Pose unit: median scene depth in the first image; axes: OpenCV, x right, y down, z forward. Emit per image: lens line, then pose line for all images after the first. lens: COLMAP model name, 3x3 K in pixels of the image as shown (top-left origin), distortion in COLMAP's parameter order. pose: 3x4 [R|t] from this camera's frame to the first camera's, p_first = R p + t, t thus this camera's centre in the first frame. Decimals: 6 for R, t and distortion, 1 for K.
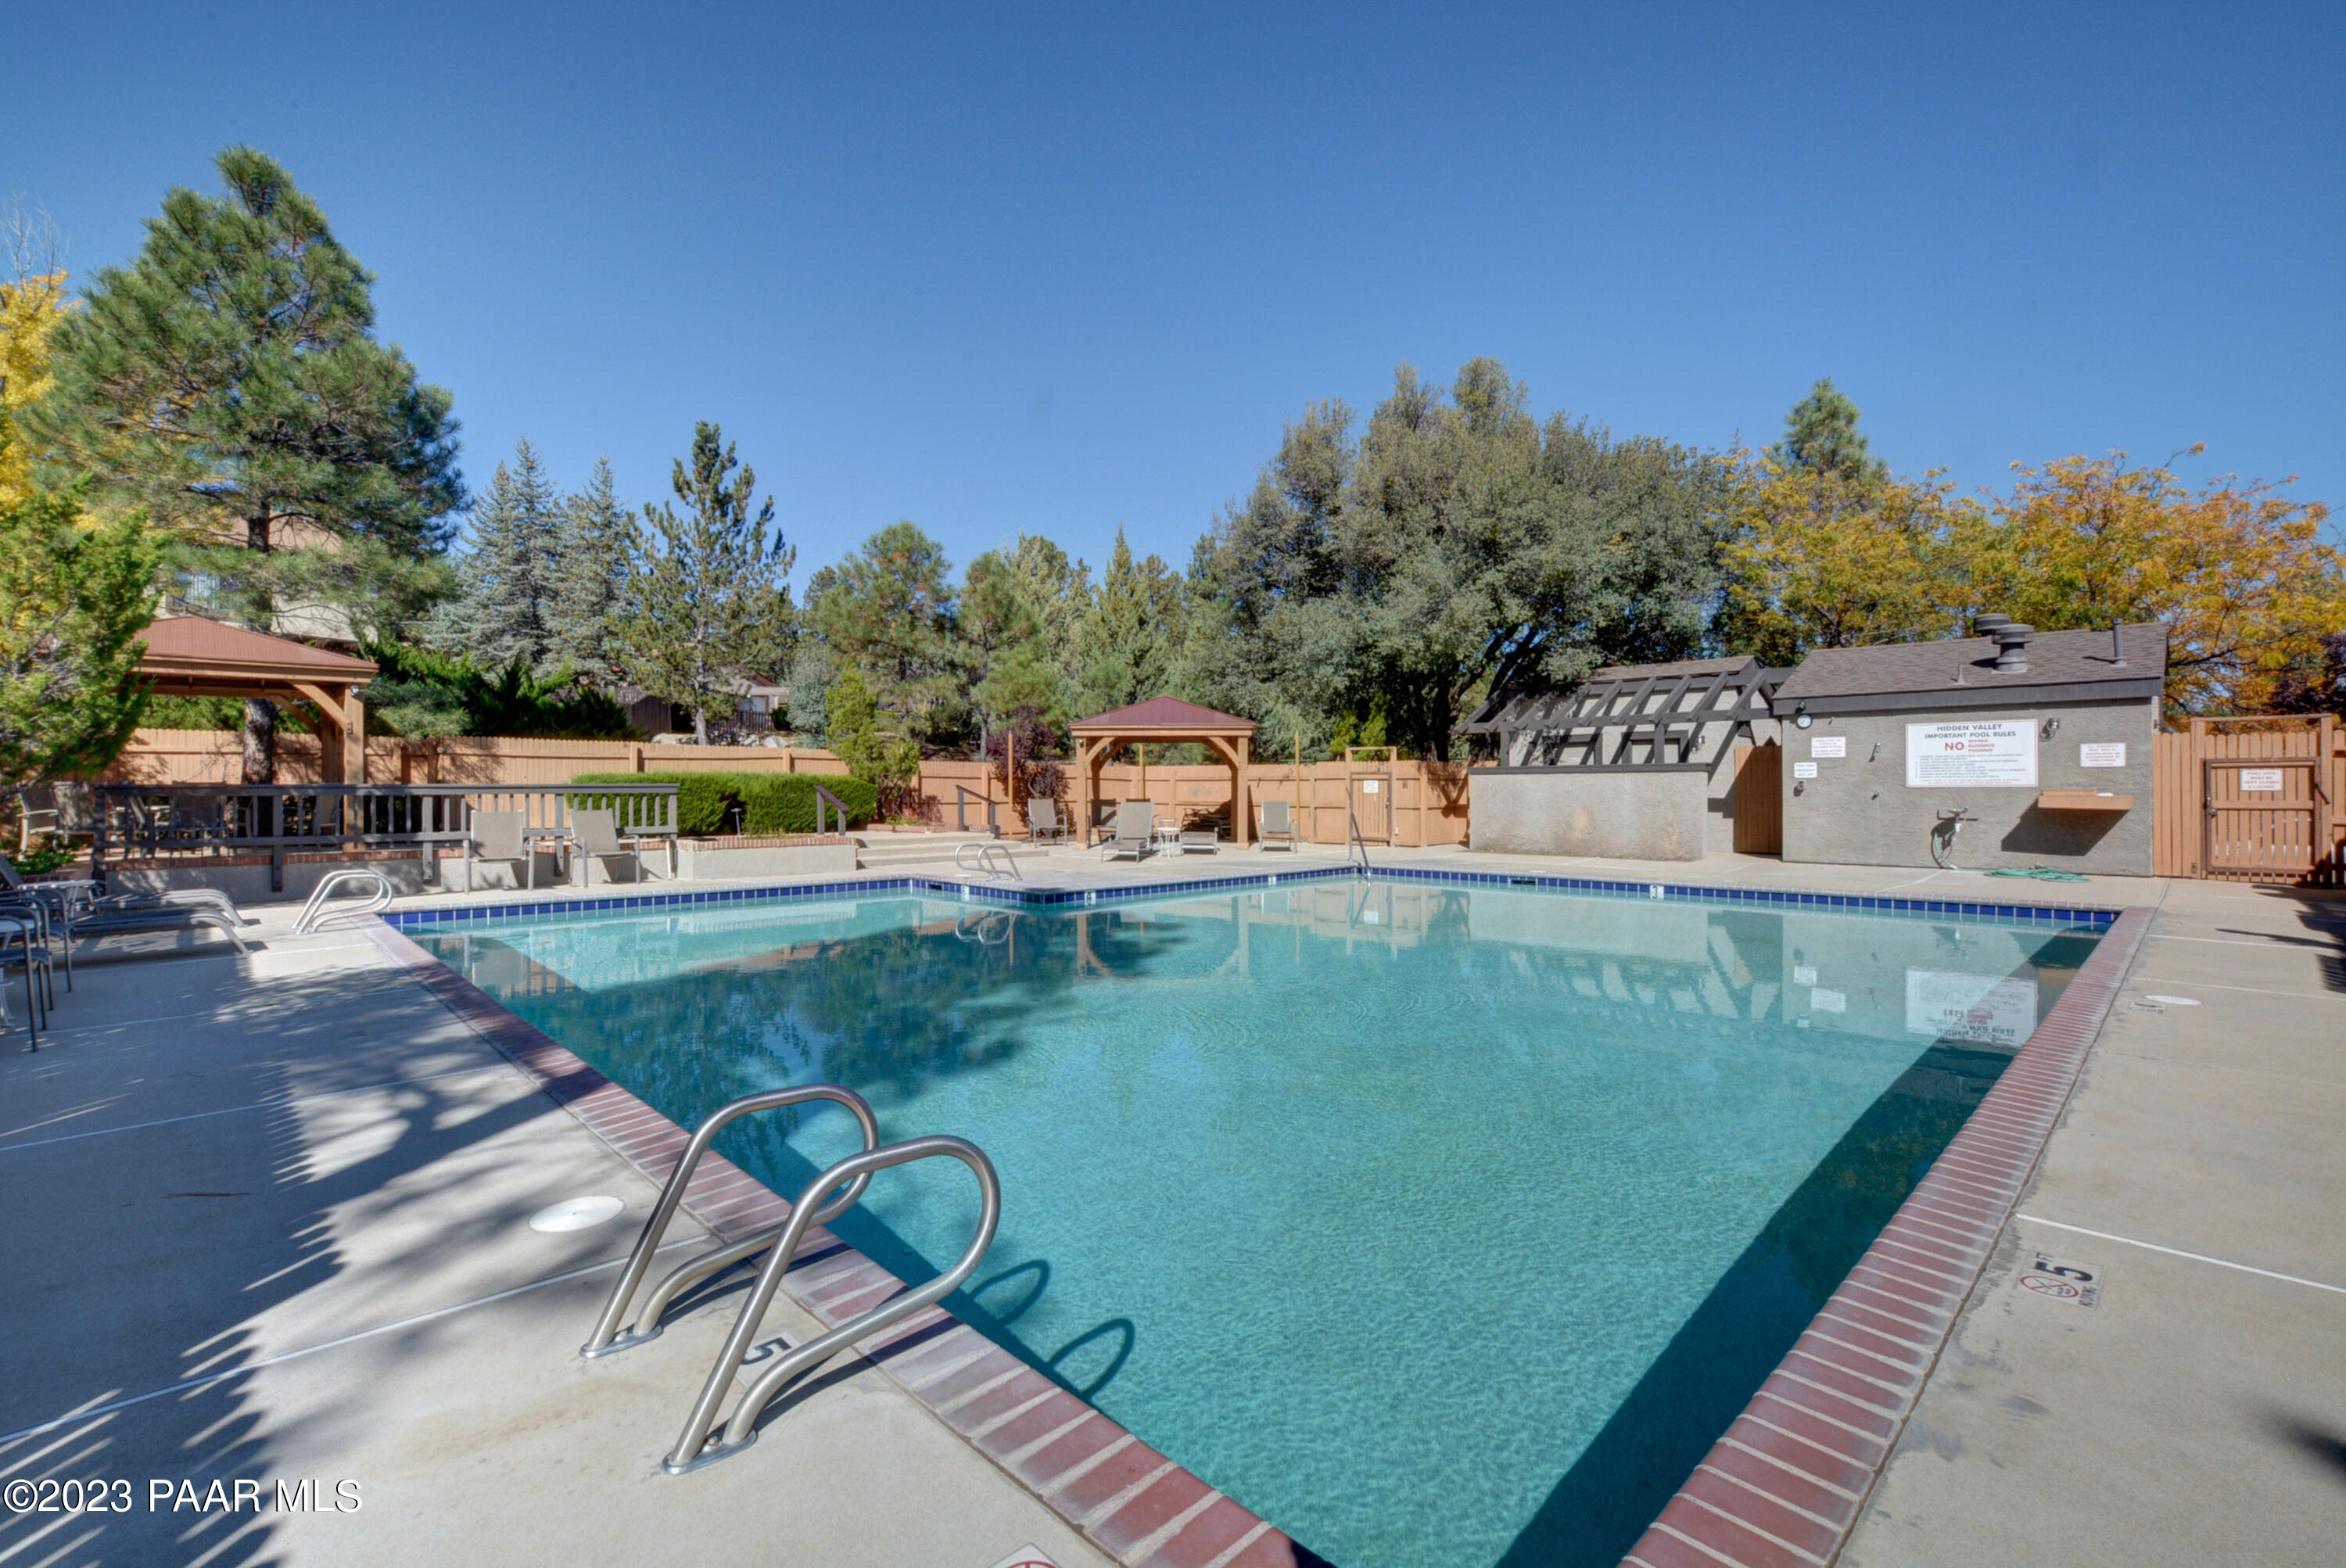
lens RADIAL K [[1026.7, 0, 1170.3], [0, 1026.7, 790.2], [0, 0, 1]] dist [-0.000977, -0.000022]
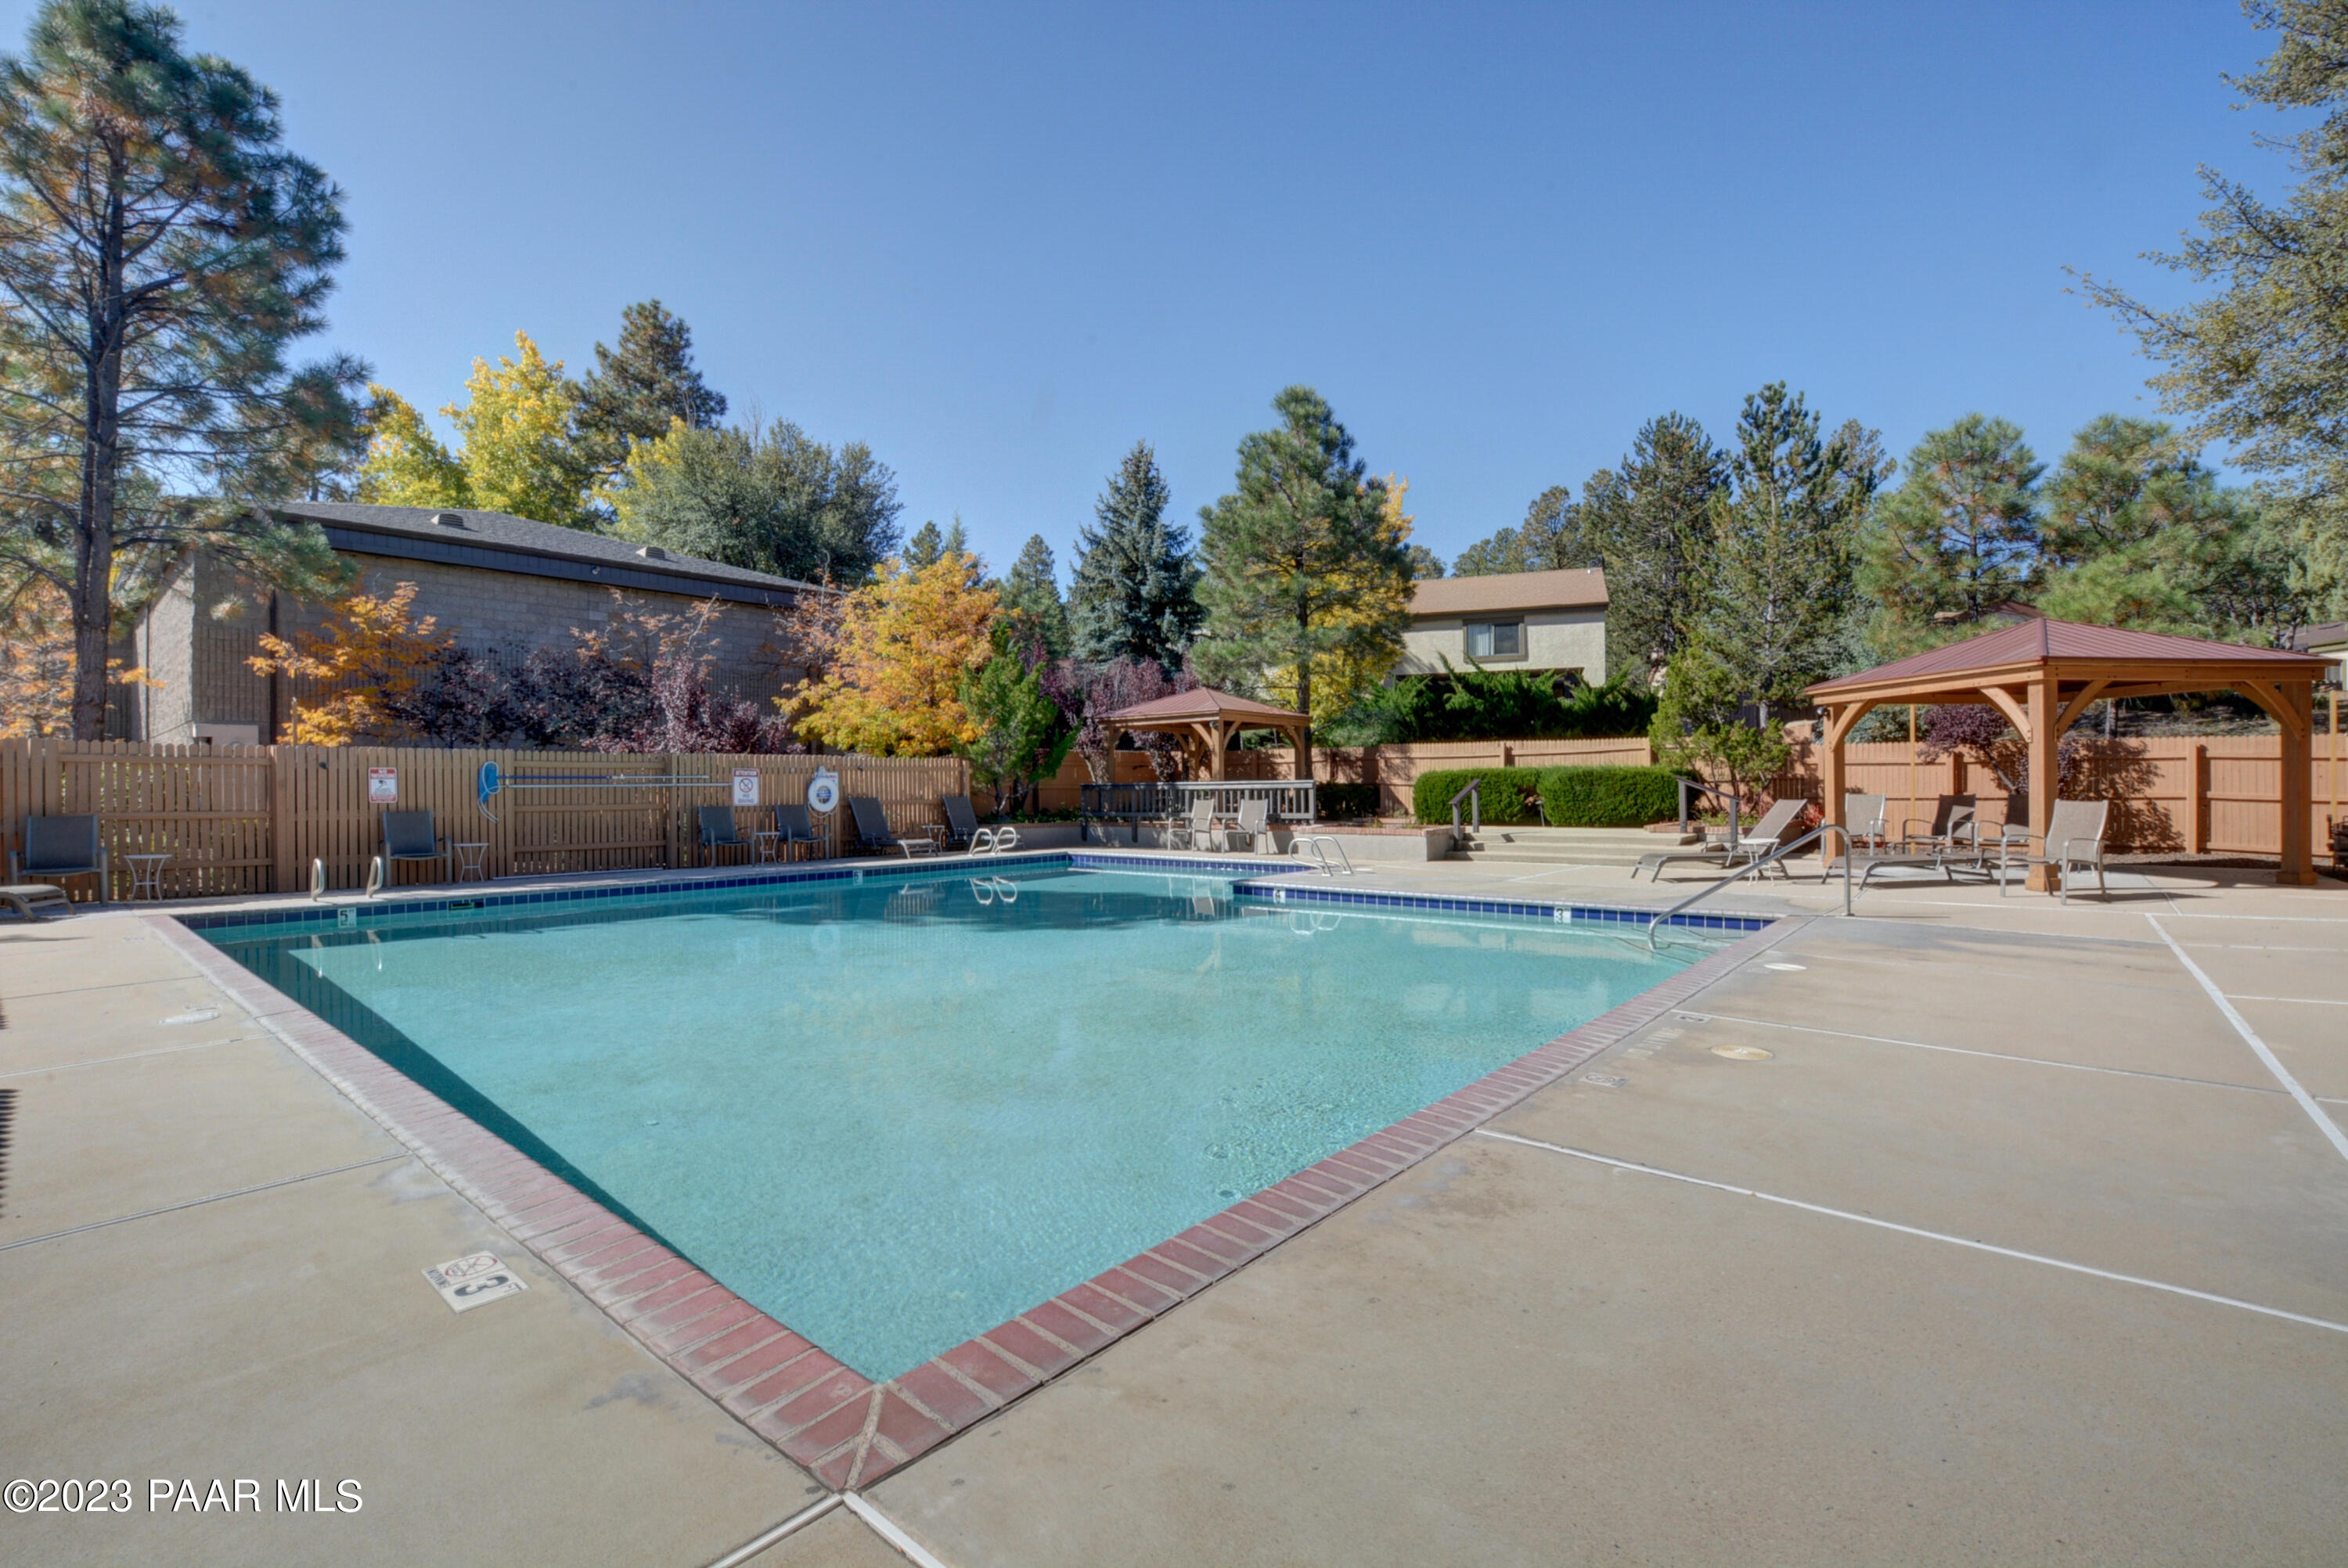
lens RADIAL K [[1027.4, 0, 1170.8], [0, 1027.4, 784.8], [0, 0, 1]] dist [-0.000977, -0.000022]
pose [[0.122459, -0.001341, -0.992473, 0.634288], [0.011169, 0.999938, 0.000027, -0.002745], [0.992411, -0.011088, 0.122466, 0.549199]]
